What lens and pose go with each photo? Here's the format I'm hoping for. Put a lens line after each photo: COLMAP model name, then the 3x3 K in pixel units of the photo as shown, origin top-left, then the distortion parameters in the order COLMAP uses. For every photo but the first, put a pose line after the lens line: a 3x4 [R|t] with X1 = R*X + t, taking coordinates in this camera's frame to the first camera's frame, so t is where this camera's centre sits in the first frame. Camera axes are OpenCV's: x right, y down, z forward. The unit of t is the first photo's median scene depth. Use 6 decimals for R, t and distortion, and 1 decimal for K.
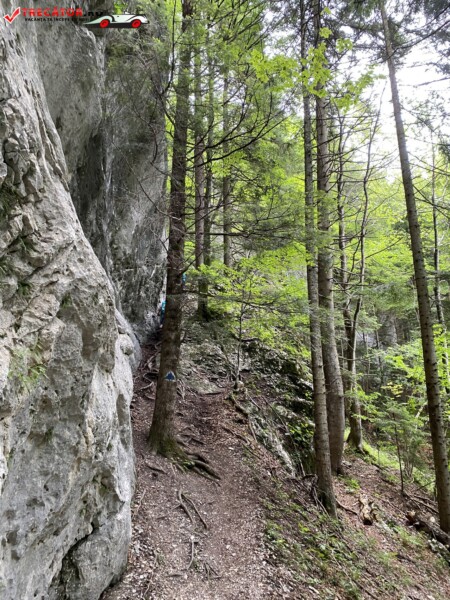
lens RADIAL K [[459.7, 0, 225.0], [0, 459.7, 300.0], [0, 0, 1]] dist [0.022393, -0.008815]
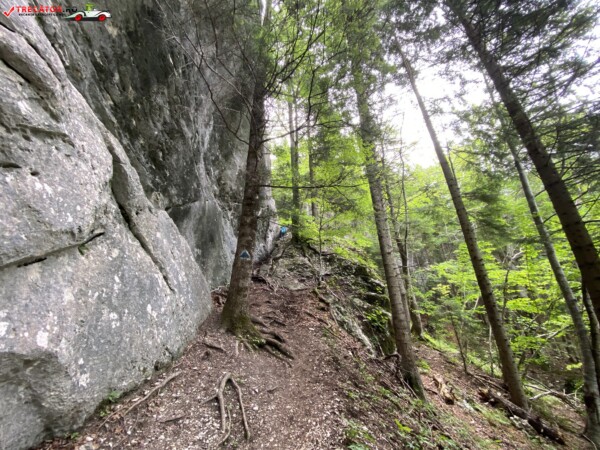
lens RADIAL K [[243.1, 0, 295.6], [0, 243.1, 228.2], [0, 0, 1]] dist [0.023119, -0.022562]
pose [[0.992381, -0.073348, -0.098993, 0.039767], [0.058395, 0.987515, -0.146300, 0.142918], [0.108488, 0.139405, 0.984275, 0.343638]]
